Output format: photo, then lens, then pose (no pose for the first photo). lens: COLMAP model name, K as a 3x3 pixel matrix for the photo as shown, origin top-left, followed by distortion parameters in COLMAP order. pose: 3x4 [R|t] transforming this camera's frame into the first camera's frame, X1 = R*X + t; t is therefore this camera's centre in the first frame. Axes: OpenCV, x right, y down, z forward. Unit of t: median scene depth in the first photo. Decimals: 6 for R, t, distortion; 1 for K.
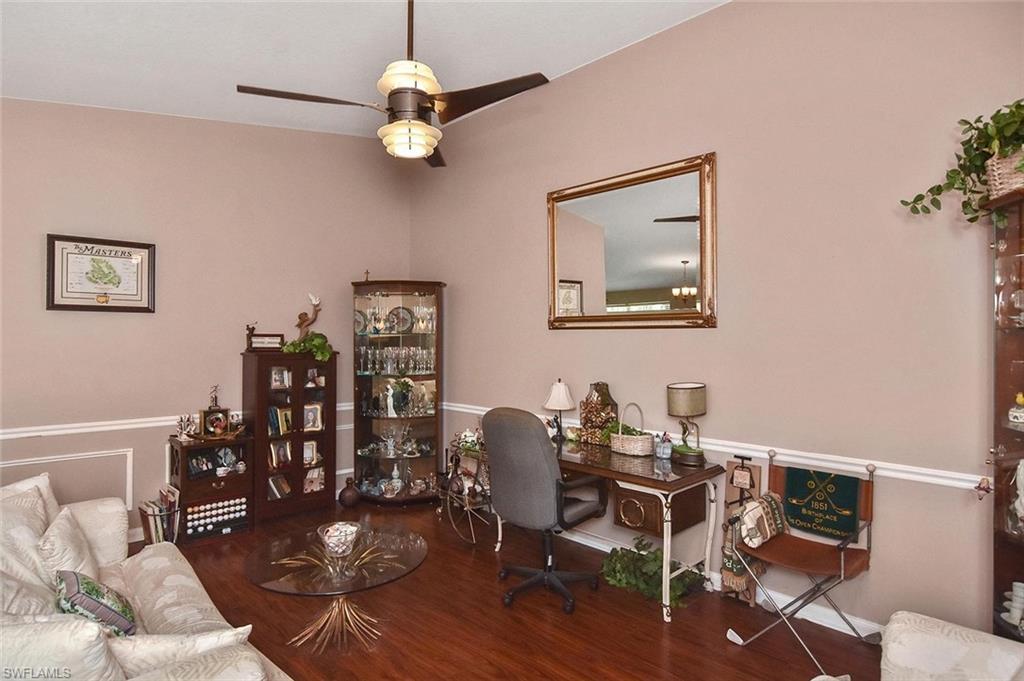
lens RADIAL K [[513.2, 0, 524.0], [0, 513.2, 334.4], [0, 0, 1]] dist [-0.006104, -0.001293]
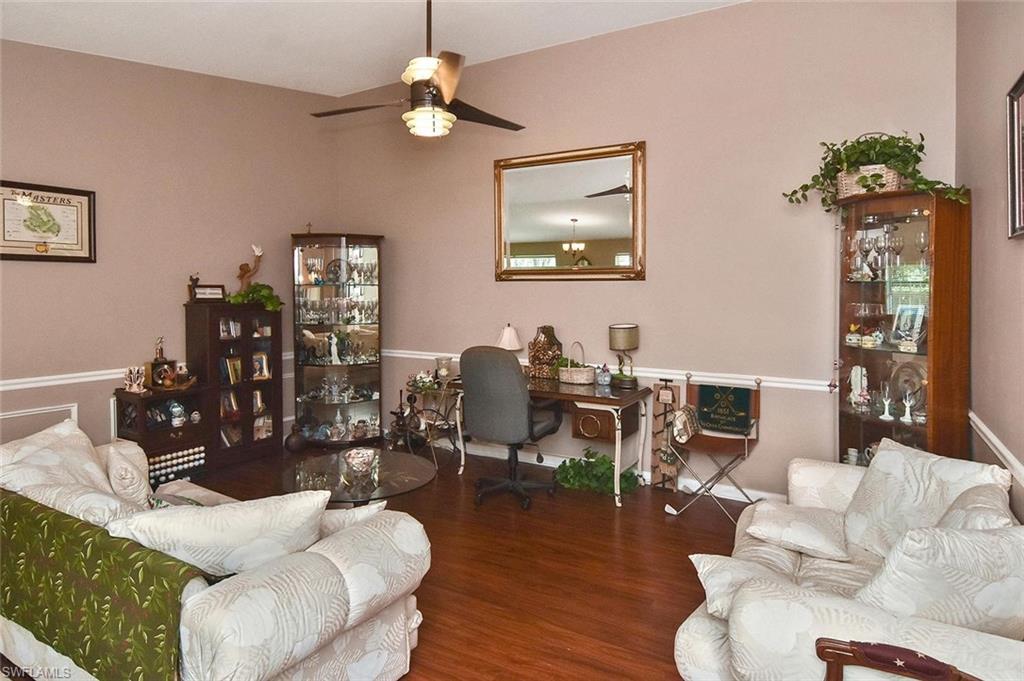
lens RADIAL K [[520.2, 0, 514.5], [0, 520.2, 295.1], [0, 0, 1]] dist [0.002180, 0.000678]
pose [[0.974077, -0.003891, 0.226181, -0.193123], [-0.000386, 0.999822, 0.018863, -0.000336], [-0.226215, -0.018462, 0.973903, -0.152813]]
